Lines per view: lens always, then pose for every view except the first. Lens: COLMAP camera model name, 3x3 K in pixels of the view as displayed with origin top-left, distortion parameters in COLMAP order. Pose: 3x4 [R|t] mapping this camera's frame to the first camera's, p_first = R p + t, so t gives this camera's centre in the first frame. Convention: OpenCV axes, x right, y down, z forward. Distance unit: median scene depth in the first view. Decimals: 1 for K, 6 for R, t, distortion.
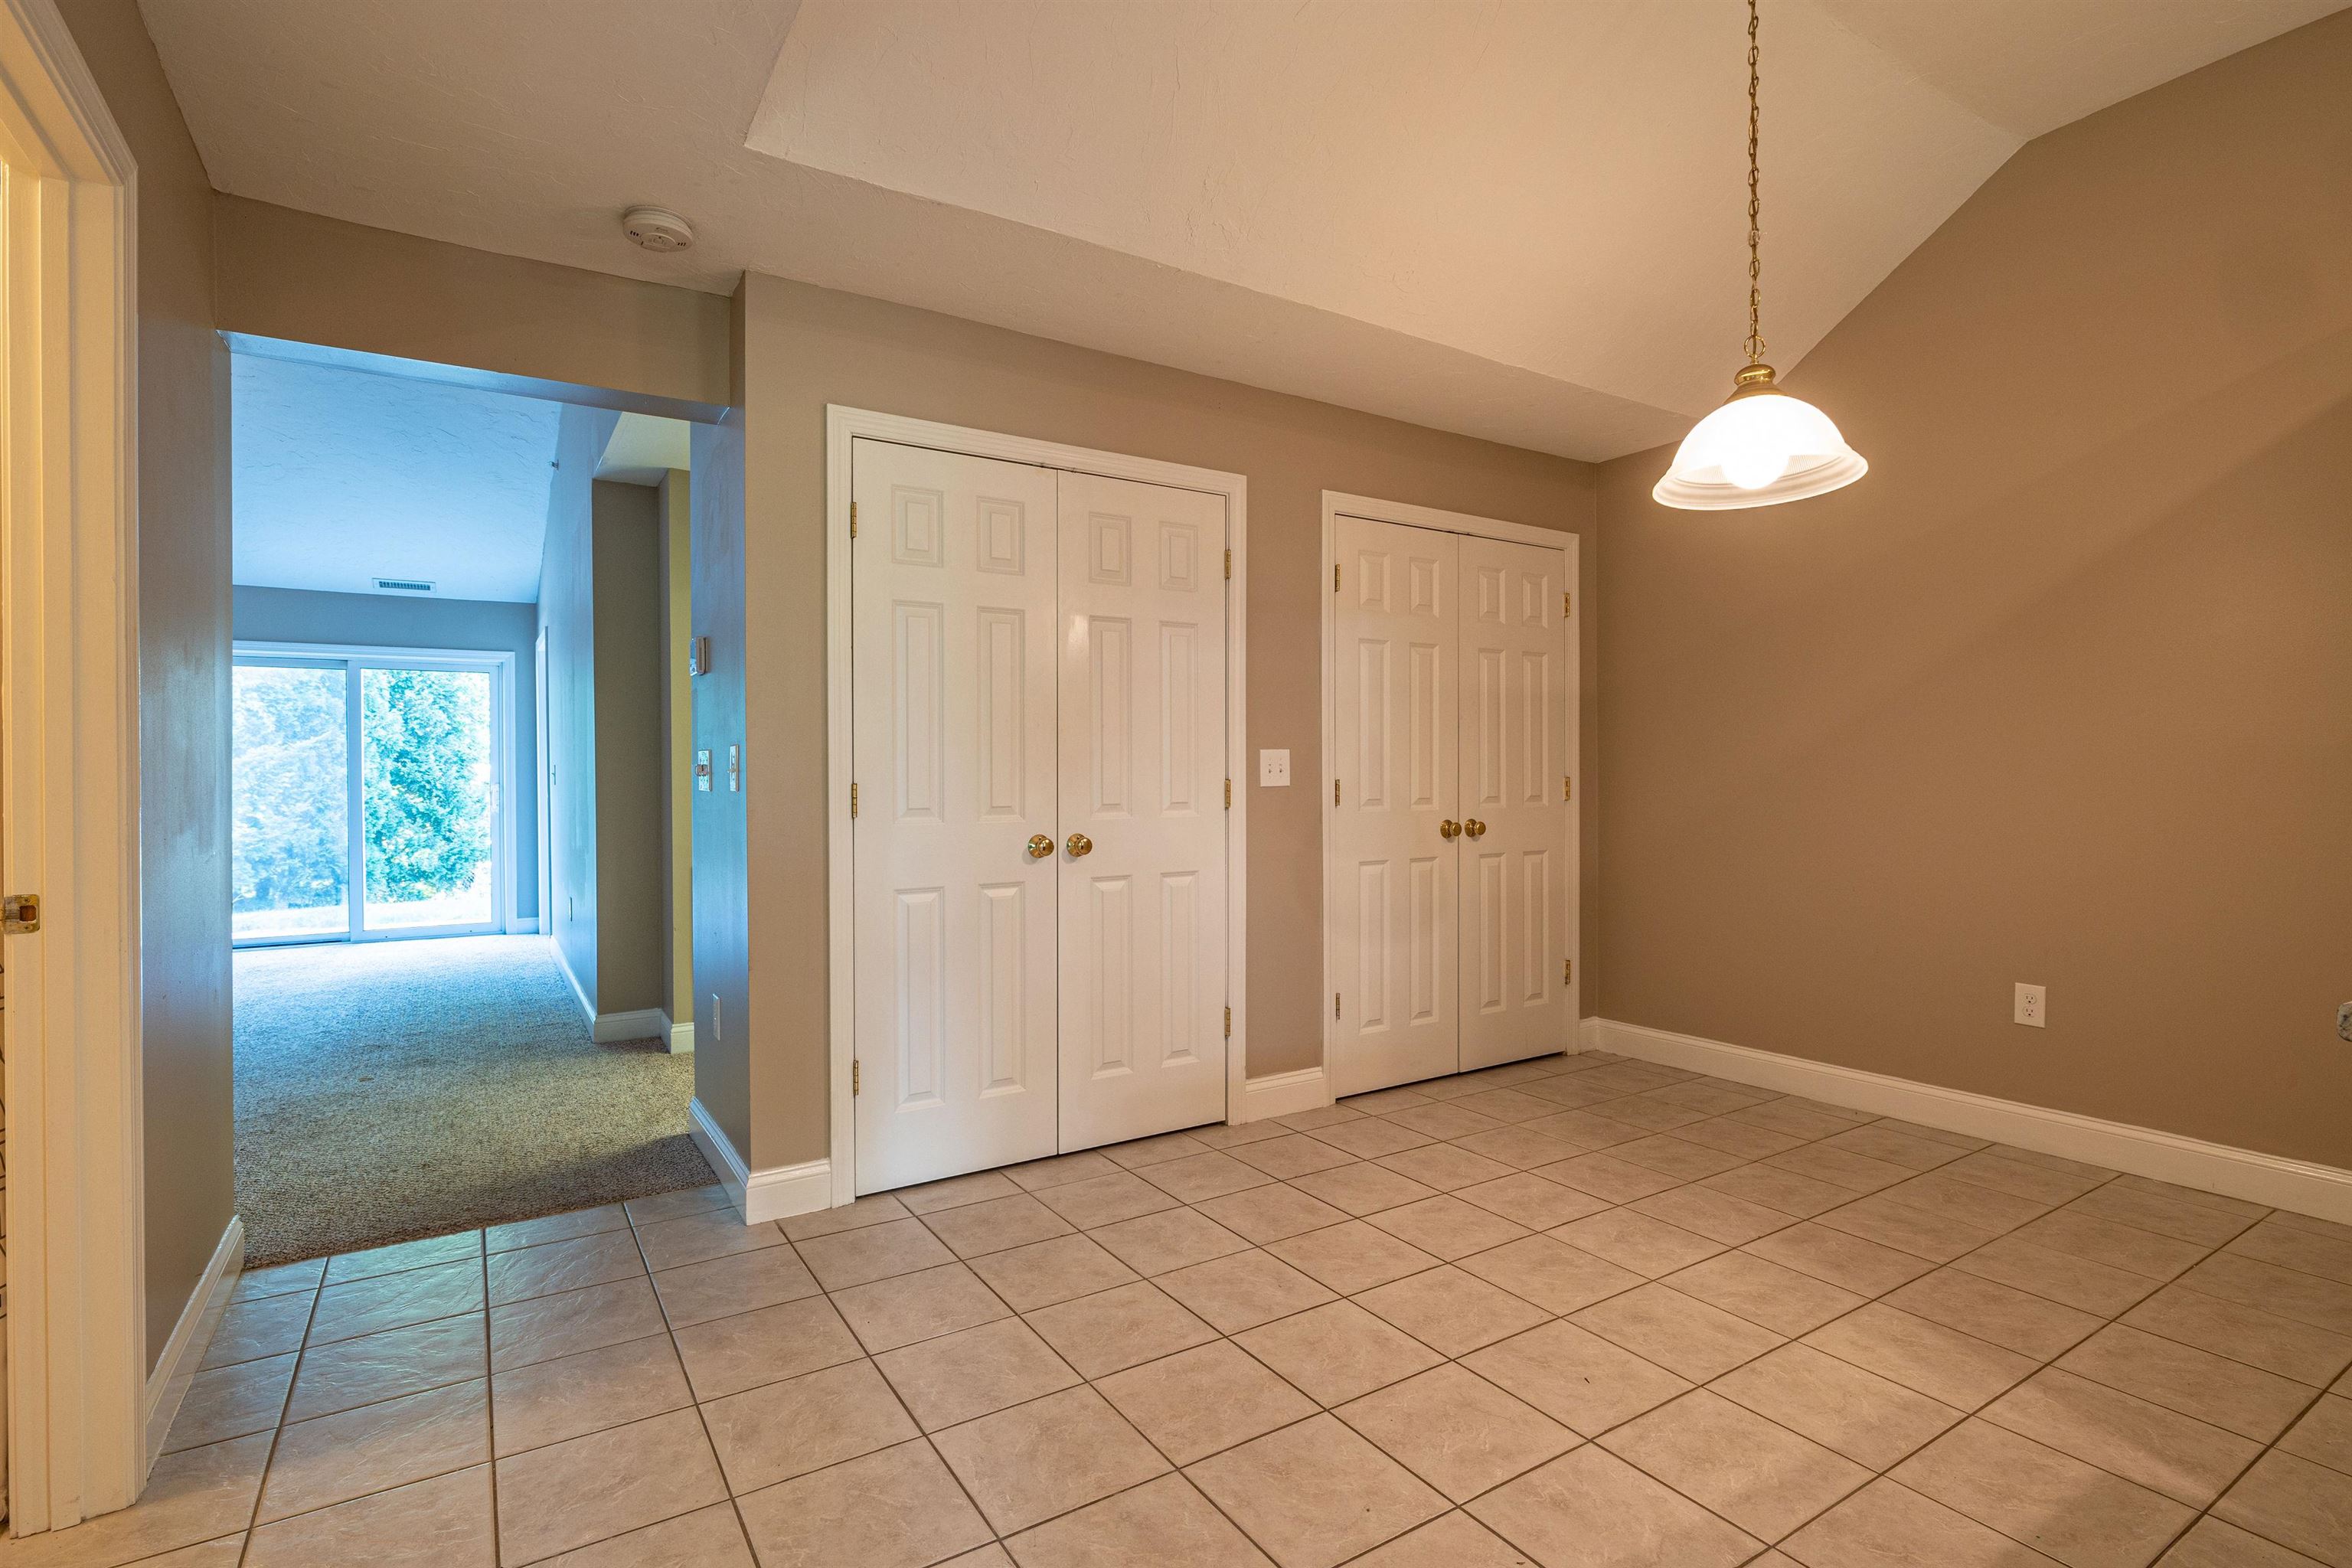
lens RADIAL K [[1139.6, 0, 1186.2], [0, 1139.6, 785.5], [0, 0, 1]] dist [-0.005726, 0.002368]
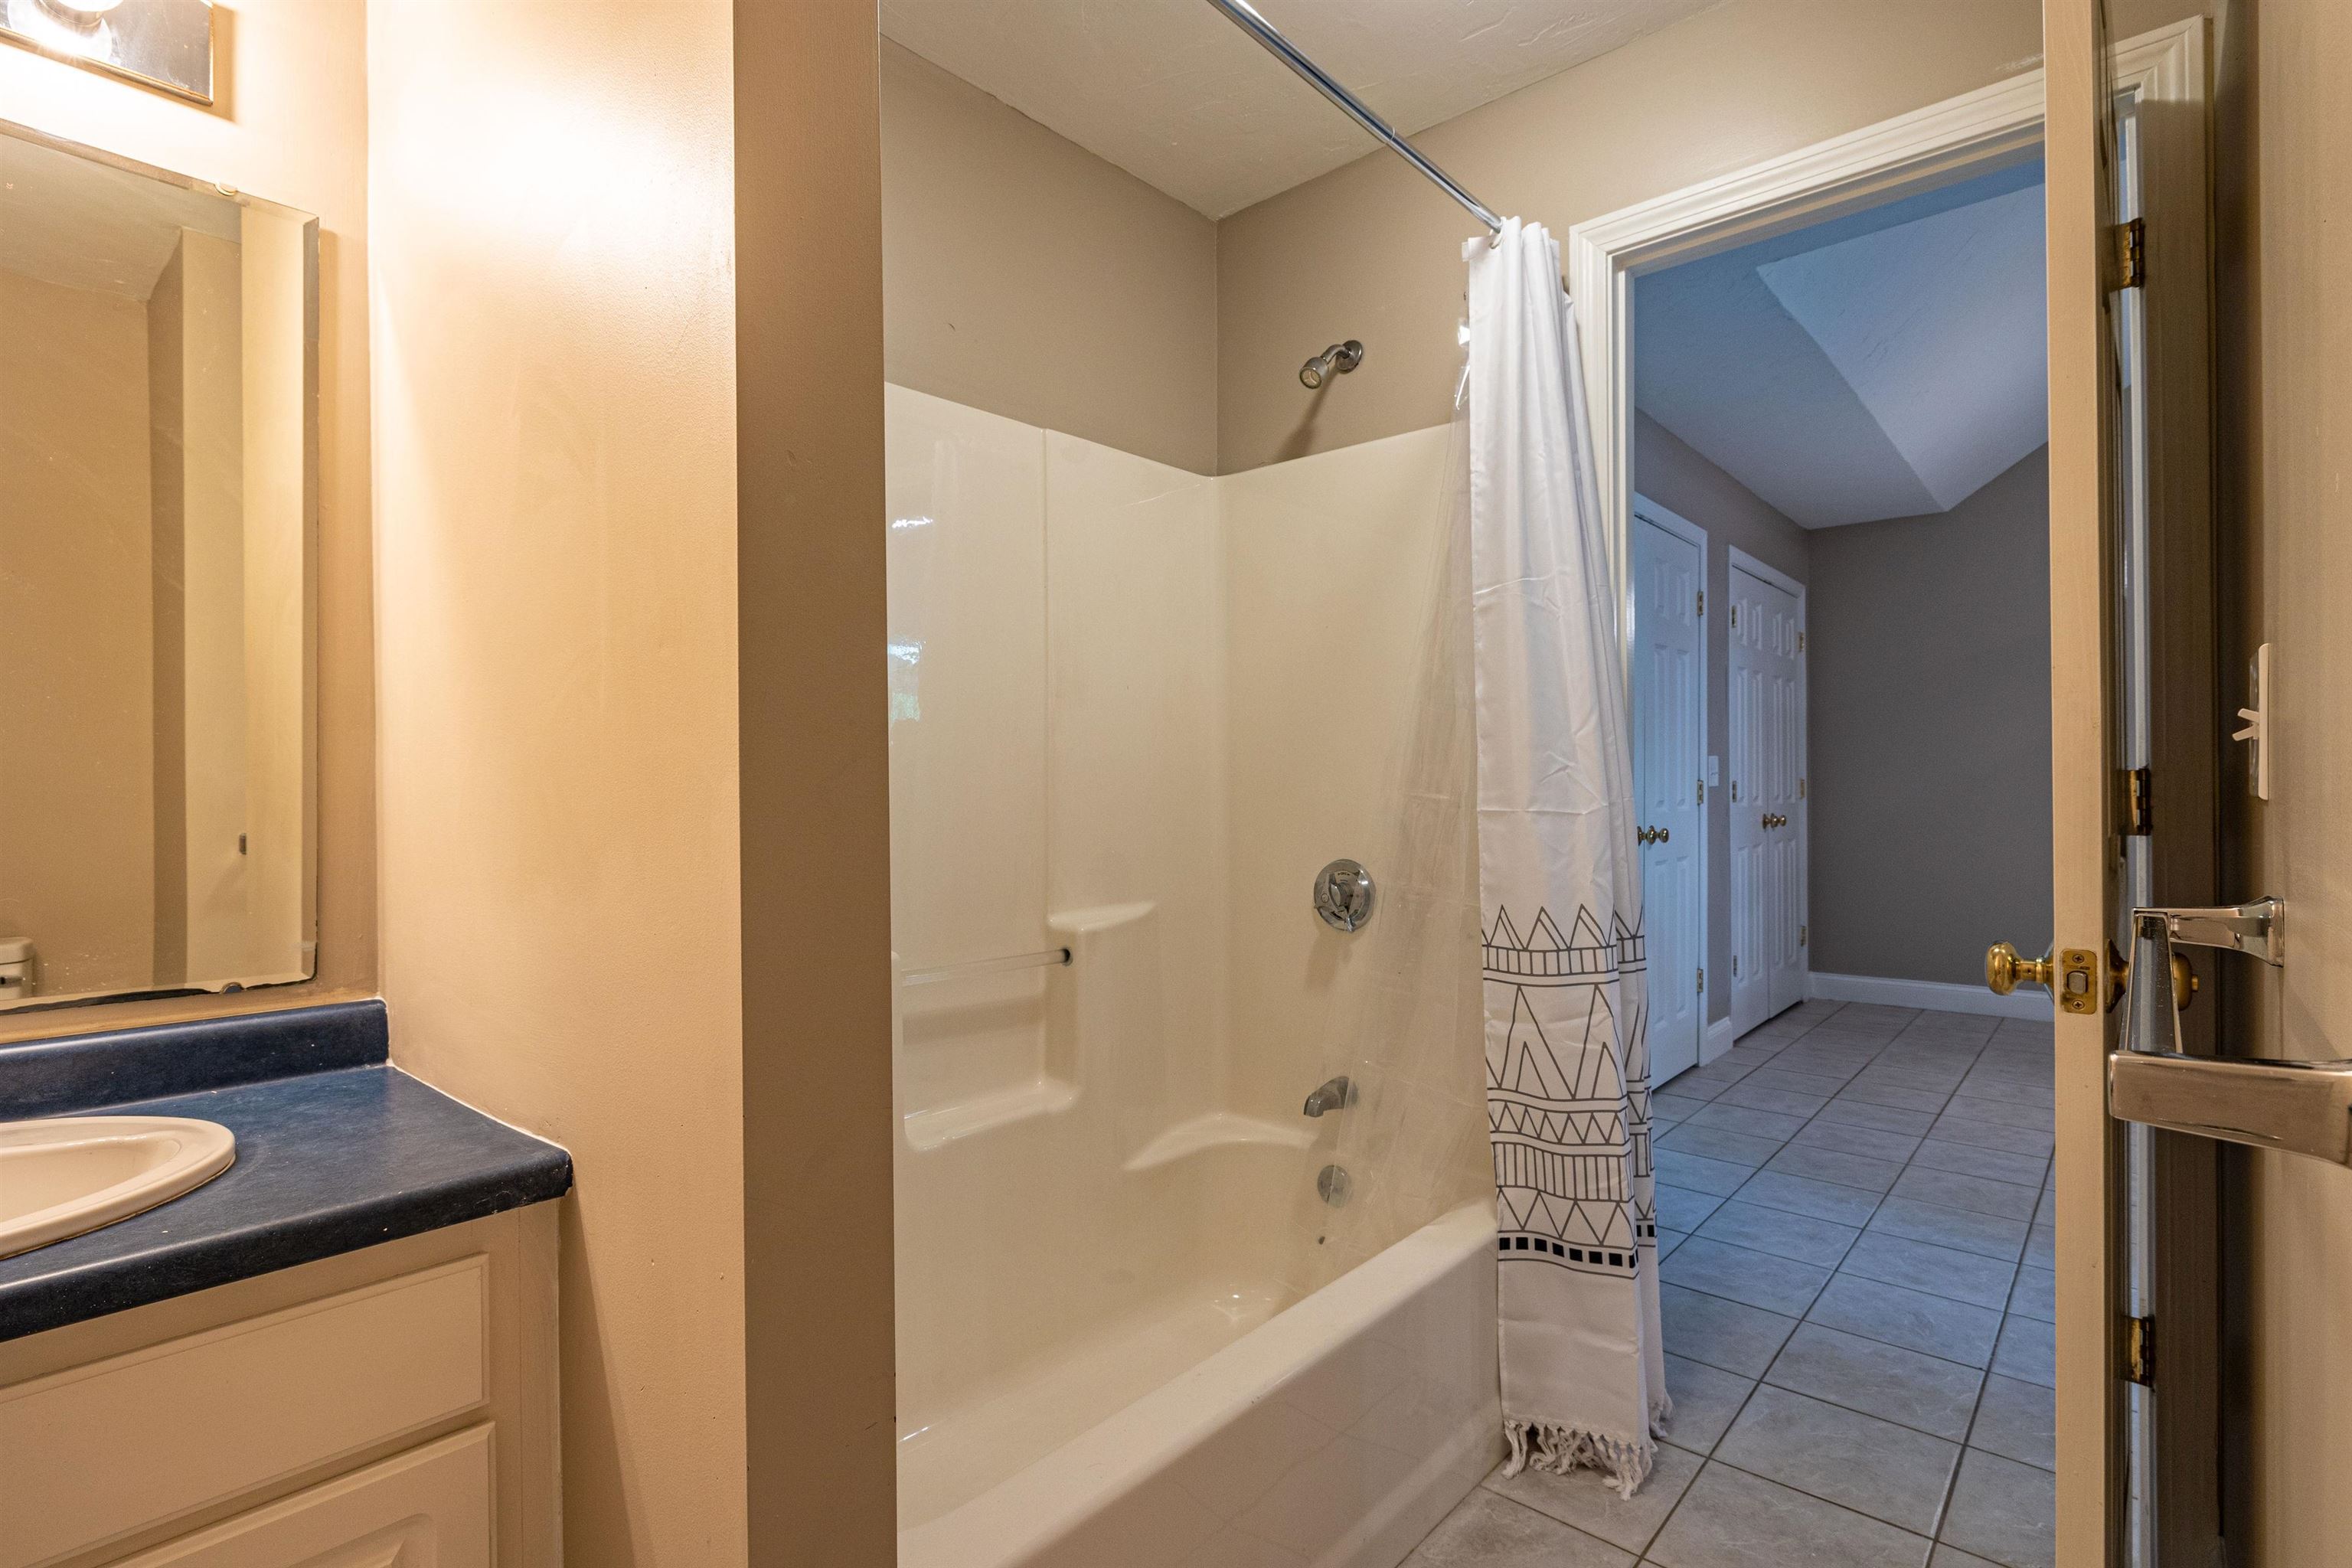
lens RADIAL K [[1139.6, 0, 1185.5], [0, 1139.6, 777.8], [0, 0, 1]] dist [-0.005726, 0.002368]
pose [[0.959531, -0.002086, 0.281596, -0.797798], [0.006110, 0.999891, -0.013413, 0.004764], [-0.281537, 0.014591, 0.959439, -0.009304]]
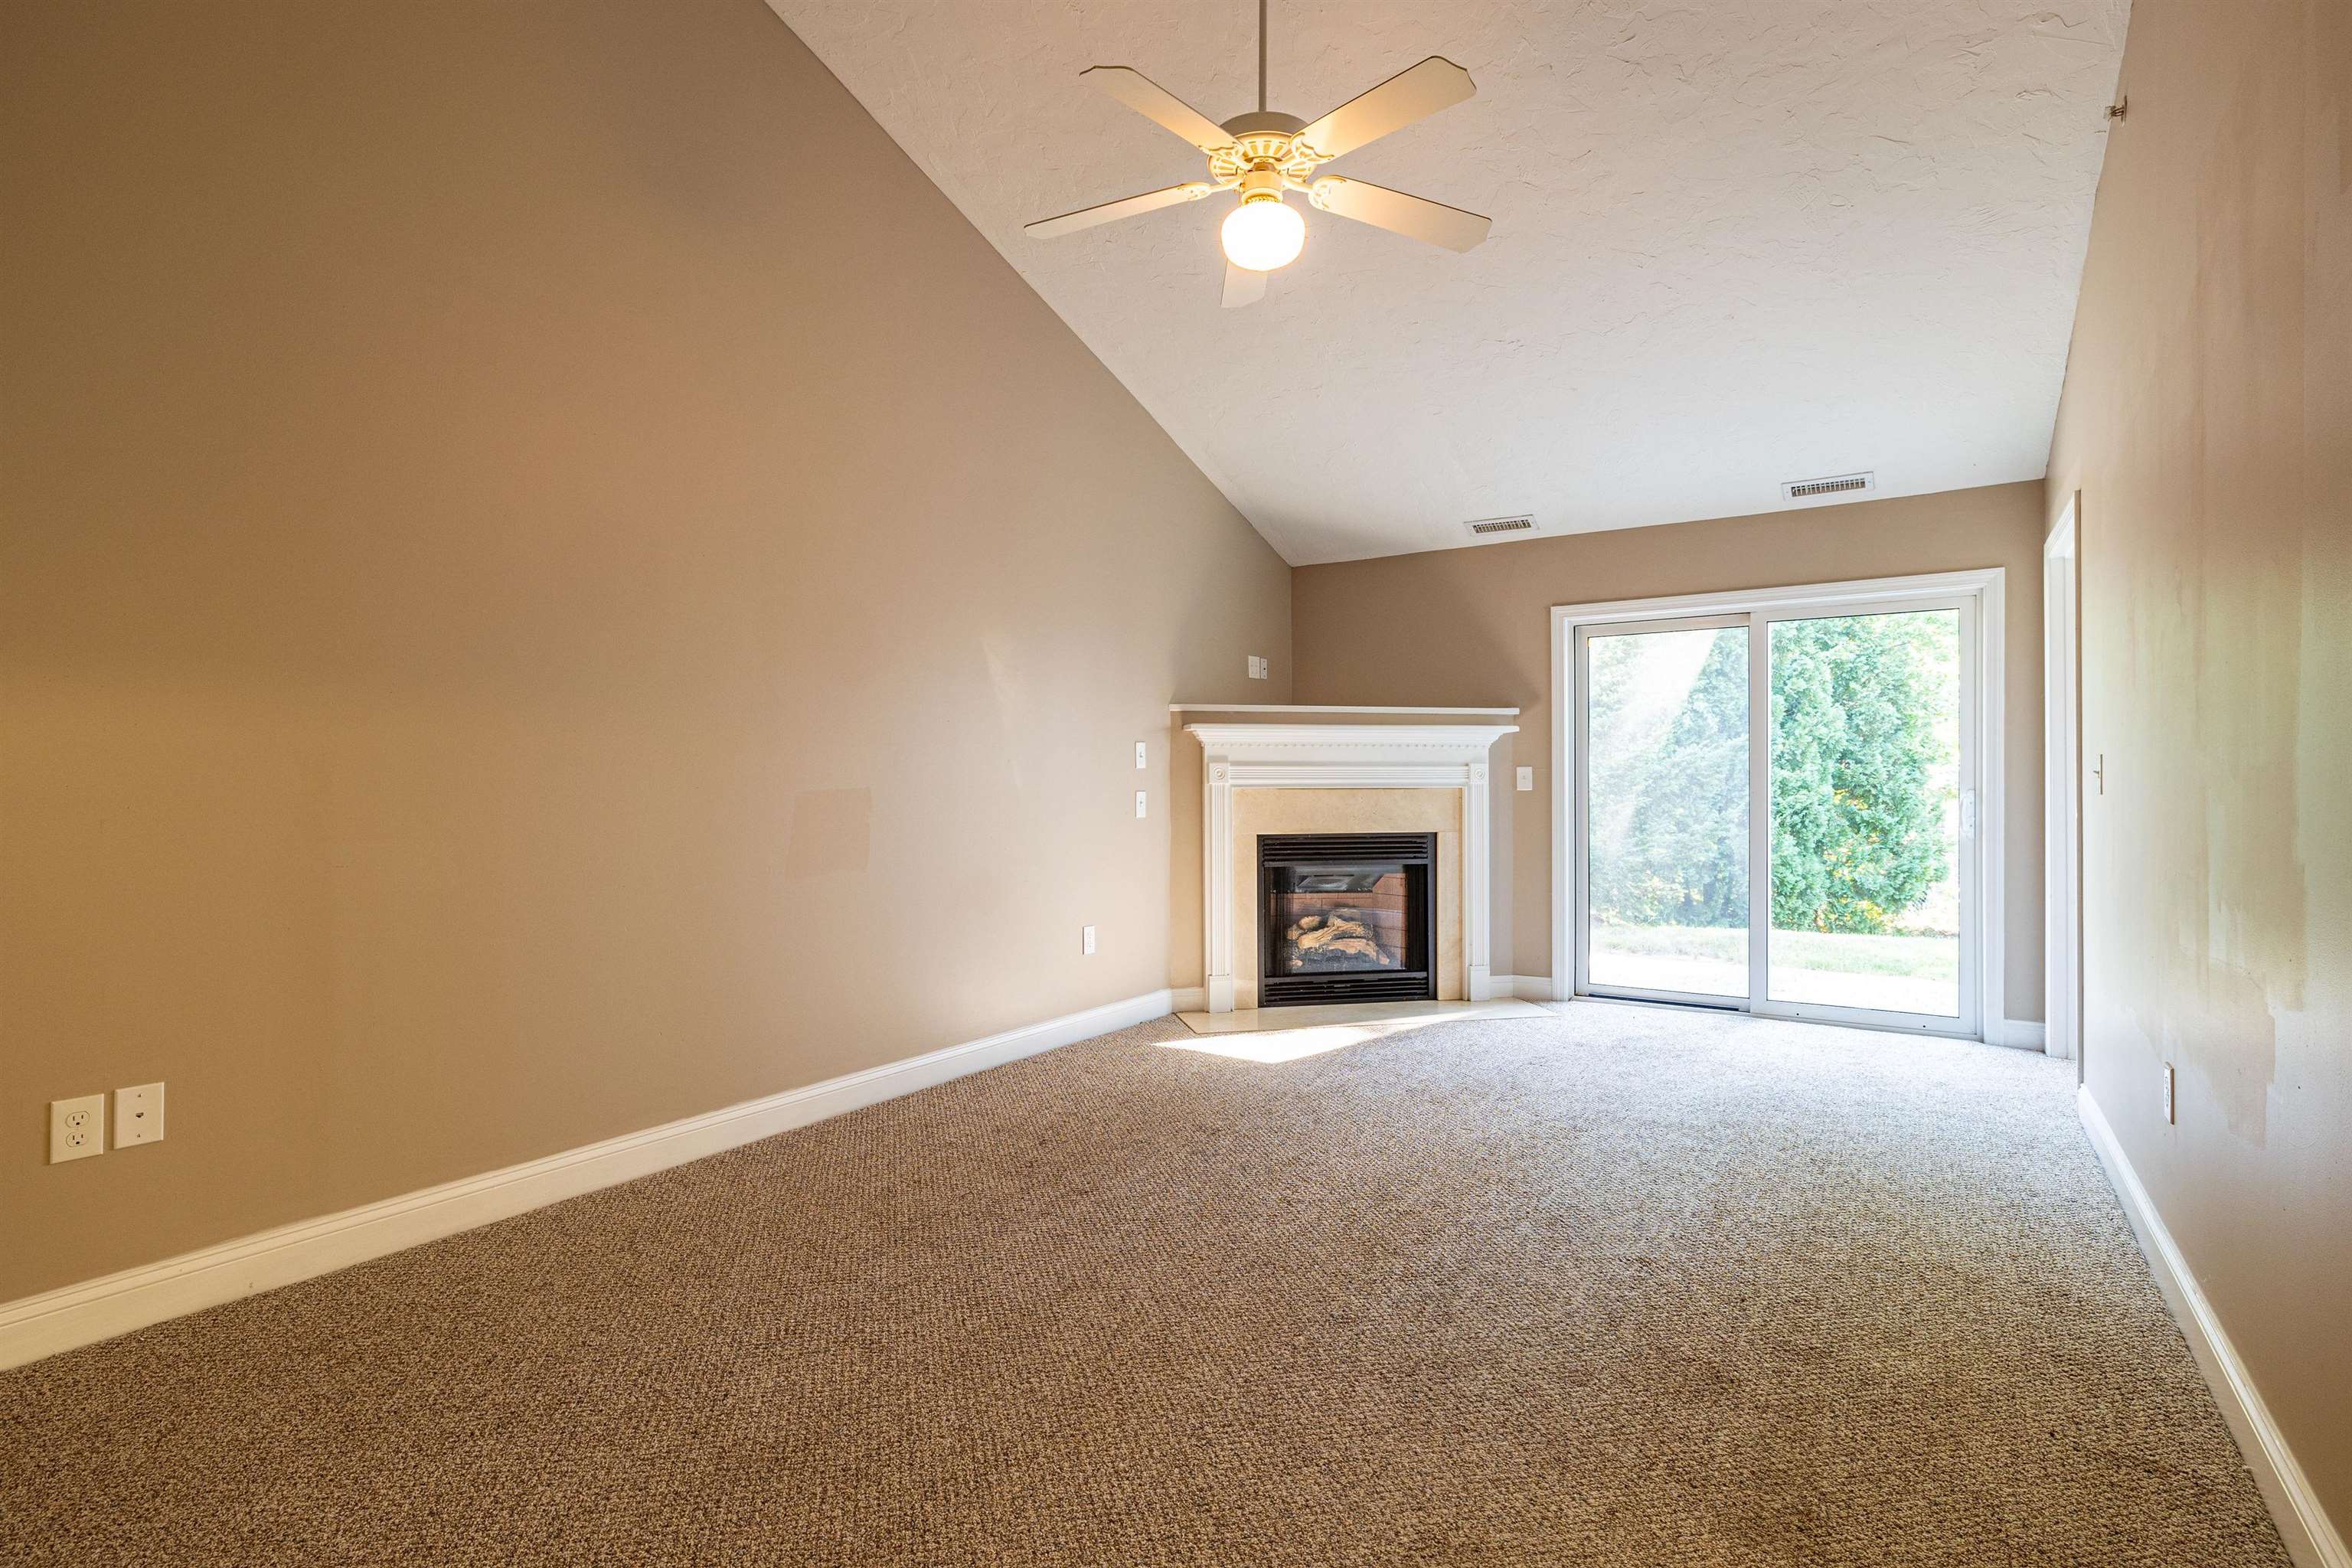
lens RADIAL K [[1139.6, 0, 1171.4], [0, 1139.6, 782.2], [0, 0, 1]] dist [-0.005726, 0.002368]
pose [[0.412692, 0.003887, -0.910862, -0.482218], [-0.009875, 0.999951, -0.000207, -0.002824], [0.910817, 0.009080, 0.412711, 0.760168]]
